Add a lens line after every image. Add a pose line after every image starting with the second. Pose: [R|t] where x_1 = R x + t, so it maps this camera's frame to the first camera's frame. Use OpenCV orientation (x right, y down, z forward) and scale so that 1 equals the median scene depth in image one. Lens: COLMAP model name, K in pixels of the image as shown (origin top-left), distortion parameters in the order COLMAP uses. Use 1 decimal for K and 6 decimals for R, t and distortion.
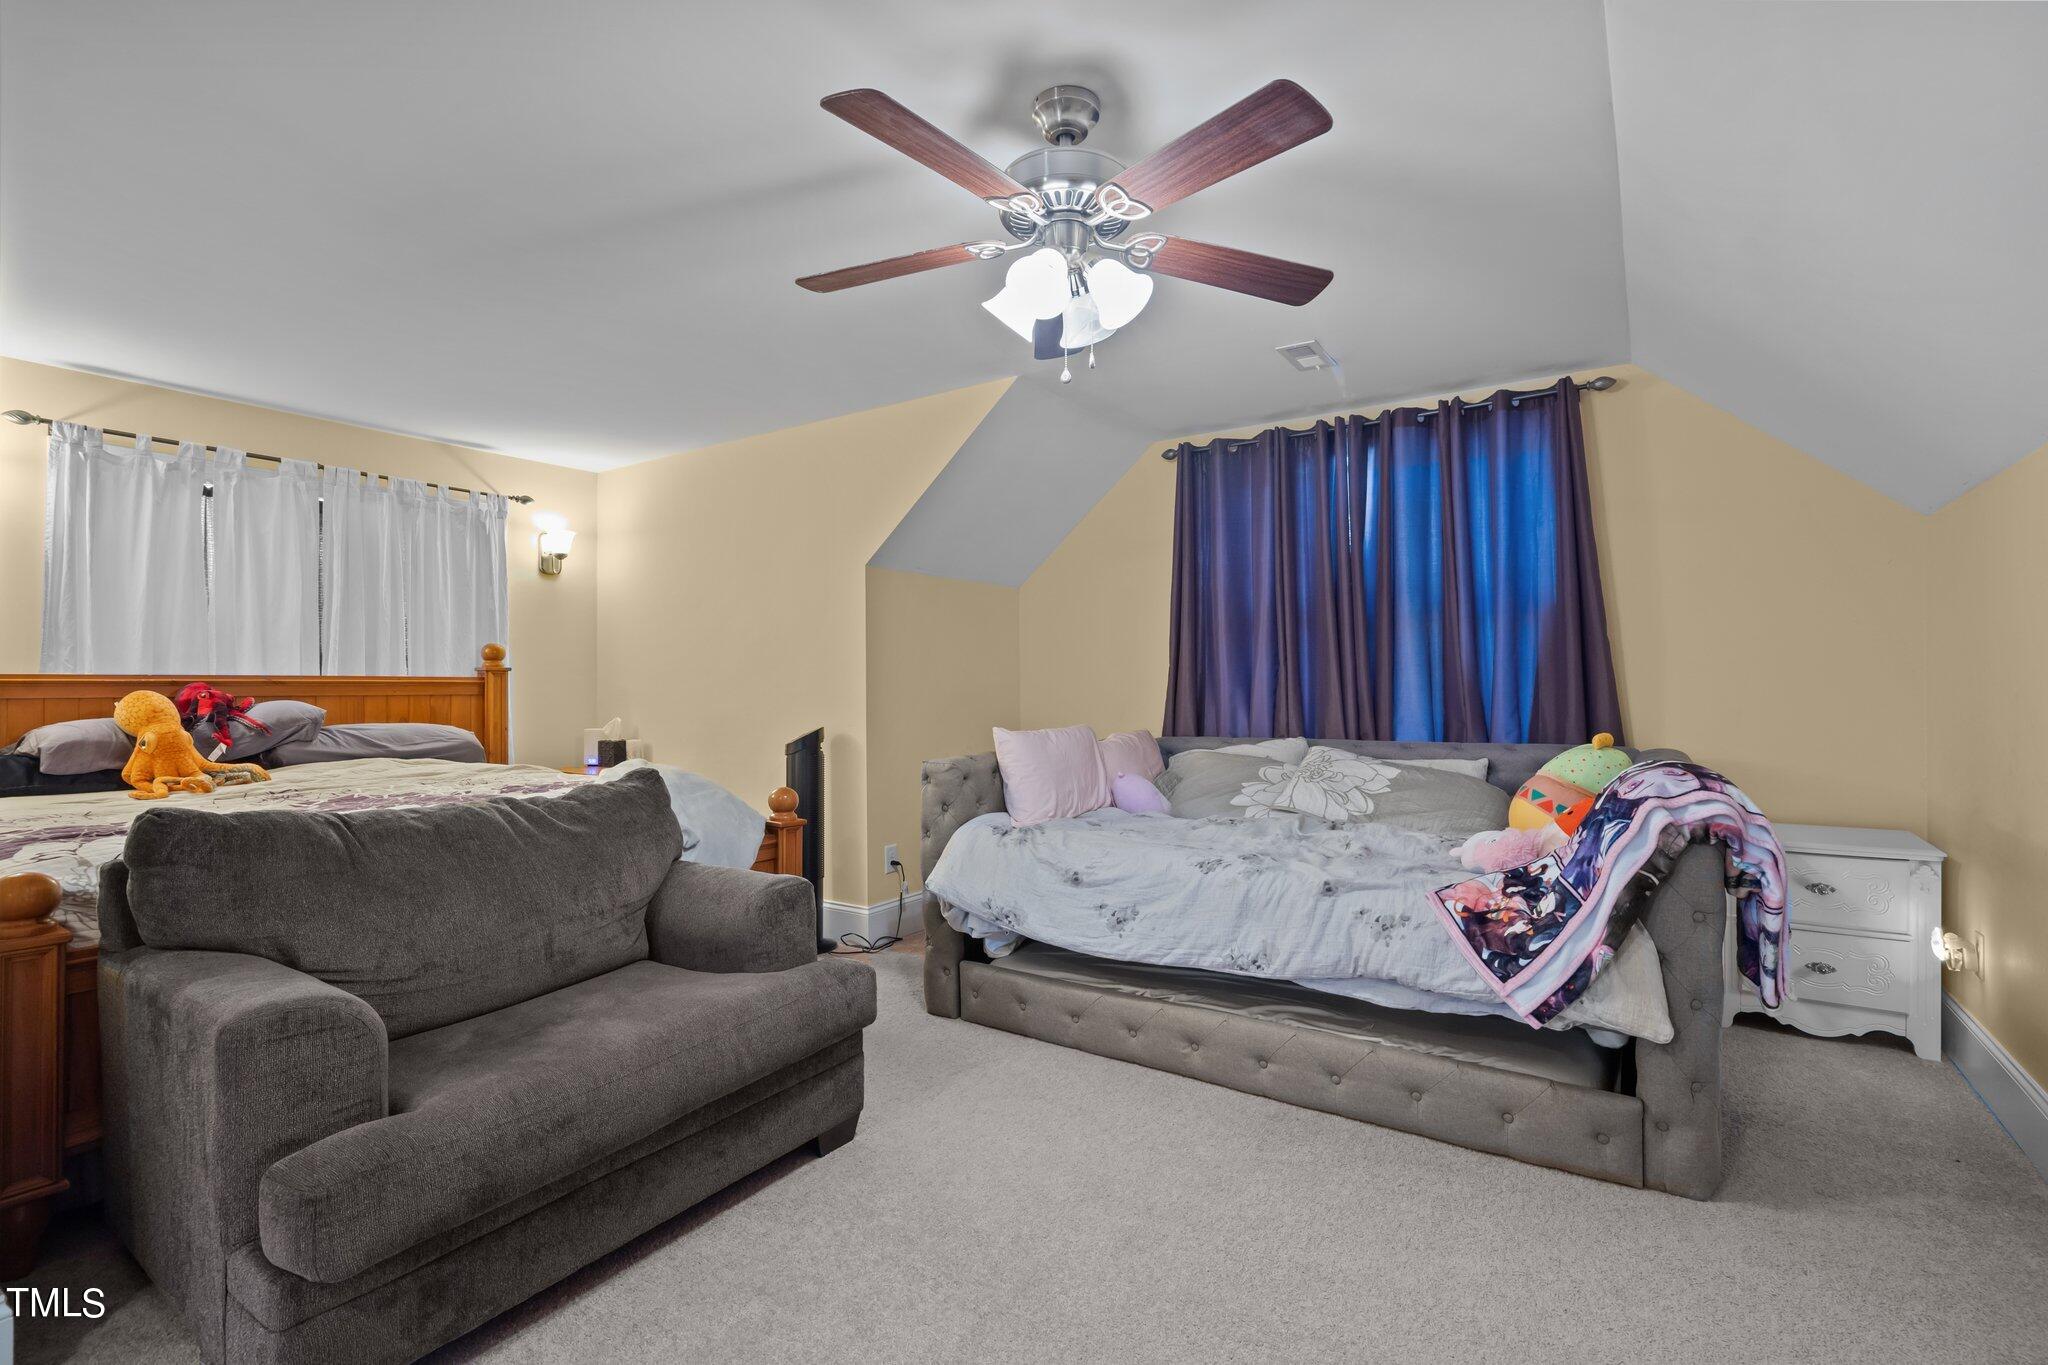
lens RADIAL K [[929.0, 0, 1020.0], [0, 929.0, 682.7], [0, 0, 1]] dist [-0.010111, 0.002447]
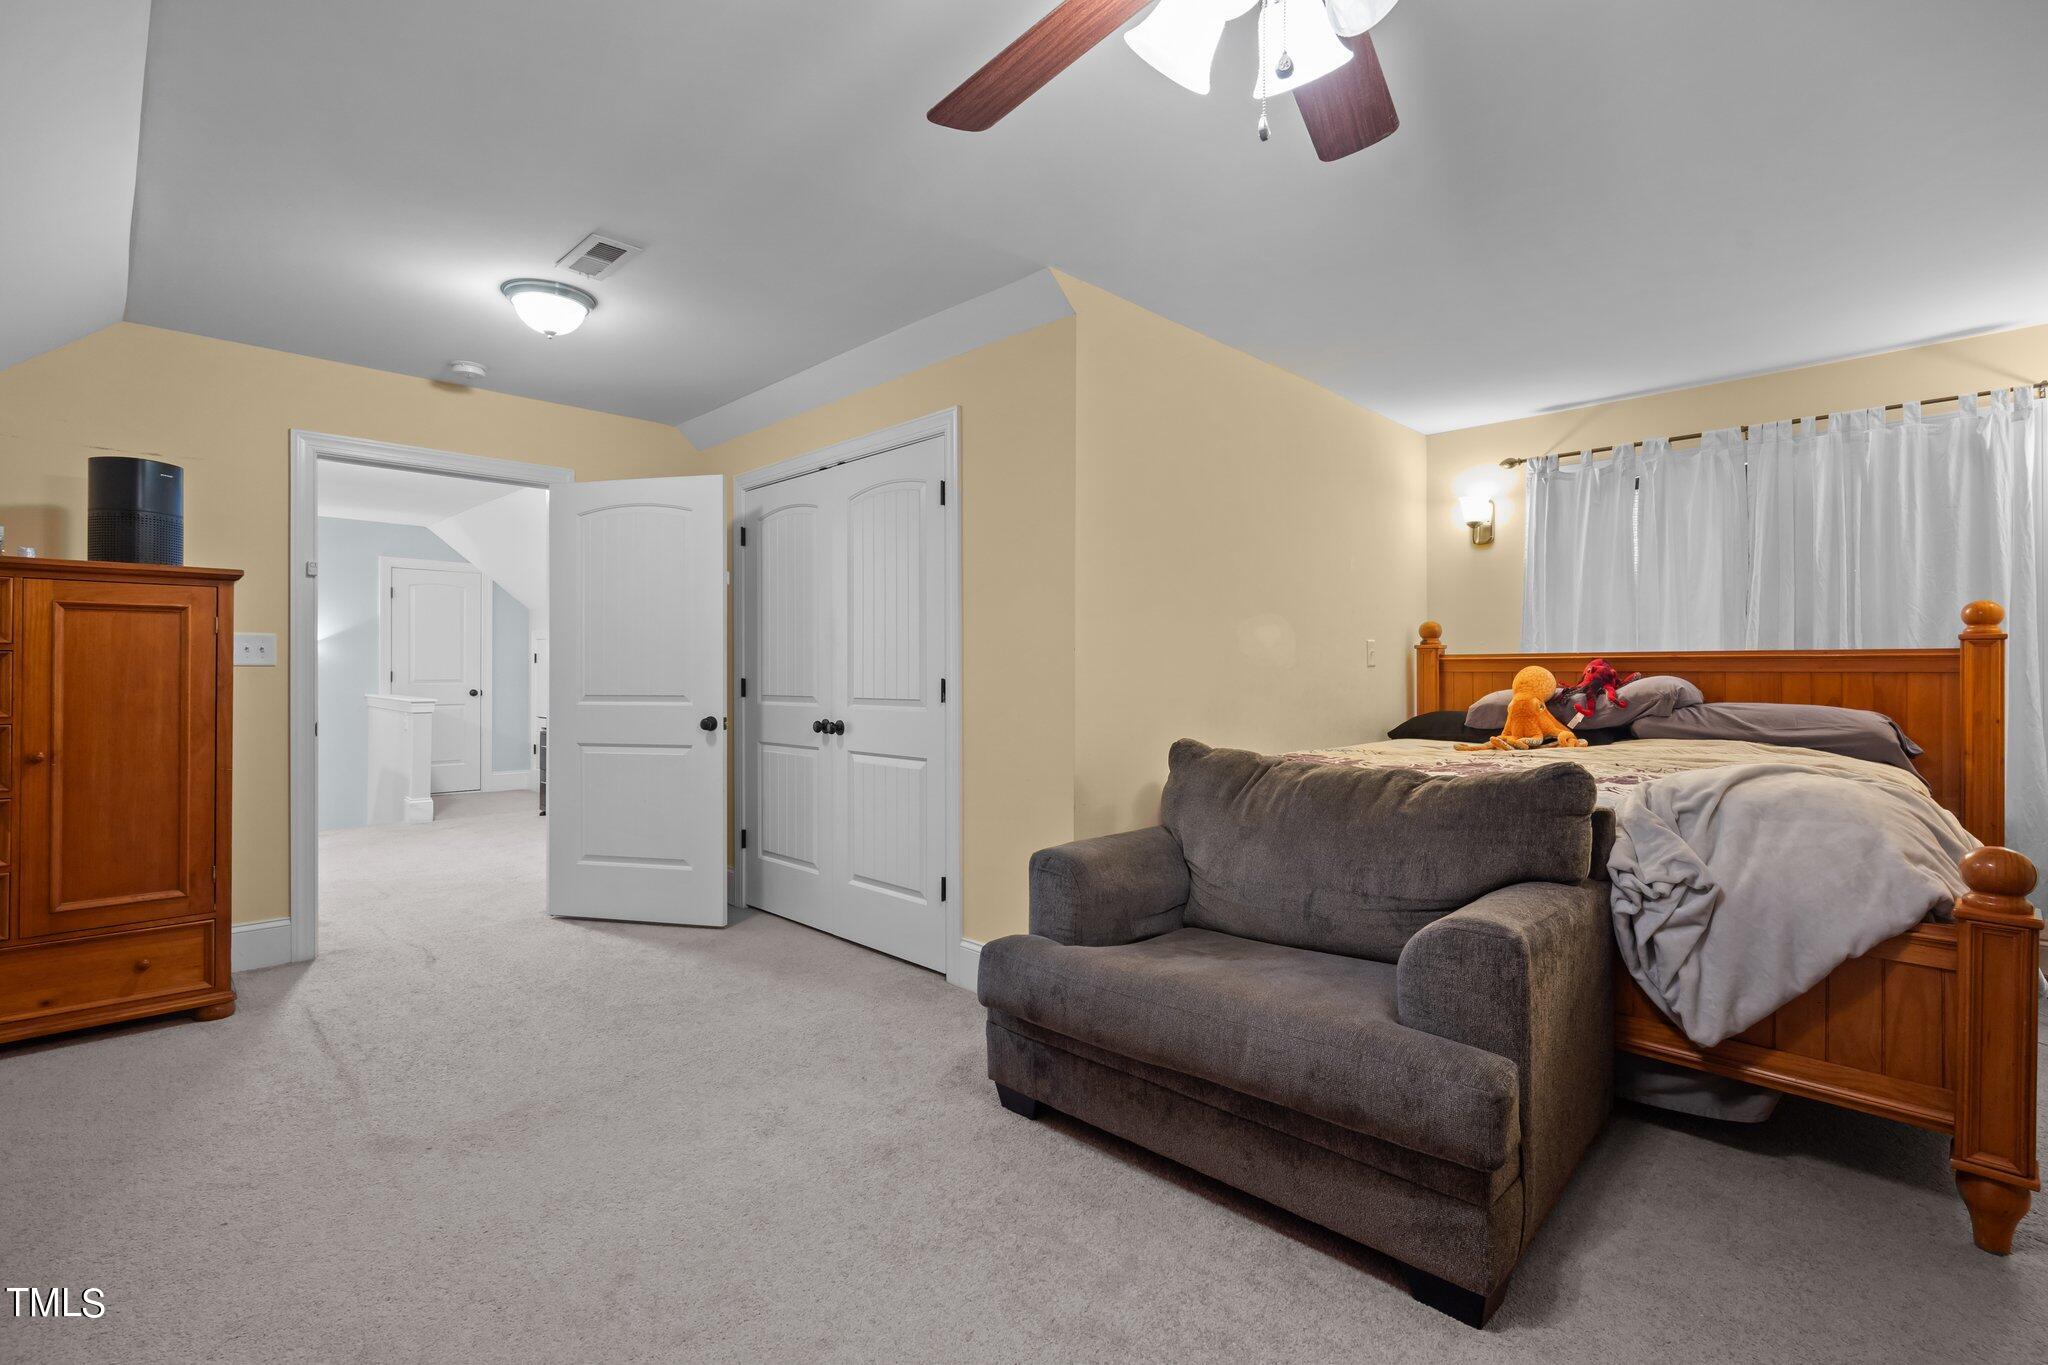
lens RADIAL K [[929.0, 0, 1025.1], [0, 929.0, 670.5], [0, 0, 1]] dist [-0.010111, 0.002447]
pose [[-0.197976, 0.003661, -0.980200, 0.355892], [0.006735, 0.999975, 0.002374, 0.006176], [0.980184, -0.006131, -0.197996, 0.532931]]
